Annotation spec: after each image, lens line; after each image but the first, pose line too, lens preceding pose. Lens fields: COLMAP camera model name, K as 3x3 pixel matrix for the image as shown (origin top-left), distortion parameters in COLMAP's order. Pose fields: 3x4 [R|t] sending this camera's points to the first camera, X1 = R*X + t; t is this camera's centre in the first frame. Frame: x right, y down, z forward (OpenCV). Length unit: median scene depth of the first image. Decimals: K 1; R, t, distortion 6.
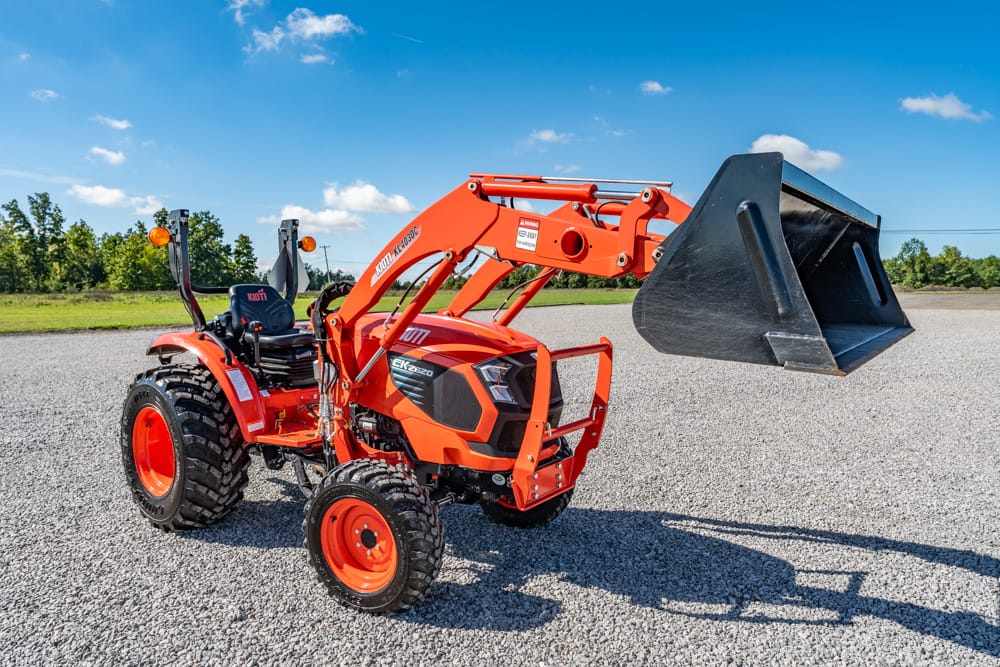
lens RADIAL K [[608.6, 0, 500.1], [0, 608.6, 351.1], [0, 0, 1]] dist [0.002256, 0.002980]
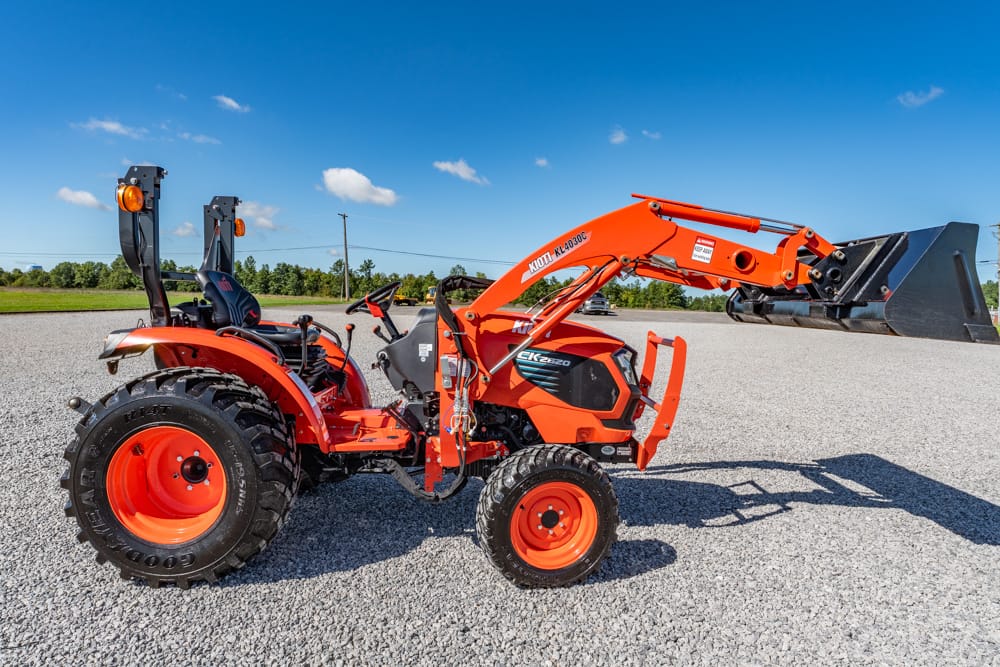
lens RADIAL K [[548.9, 0, 501.2], [0, 548.9, 349.8], [0, 0, 1]] dist [0.002663, 0.000136]
pose [[0.798445, -0.018998, 0.601768, -0.740194], [0.021983, 0.999755, 0.002394, 0.006038], [-0.601666, 0.011317, 0.798668, 0.241265]]
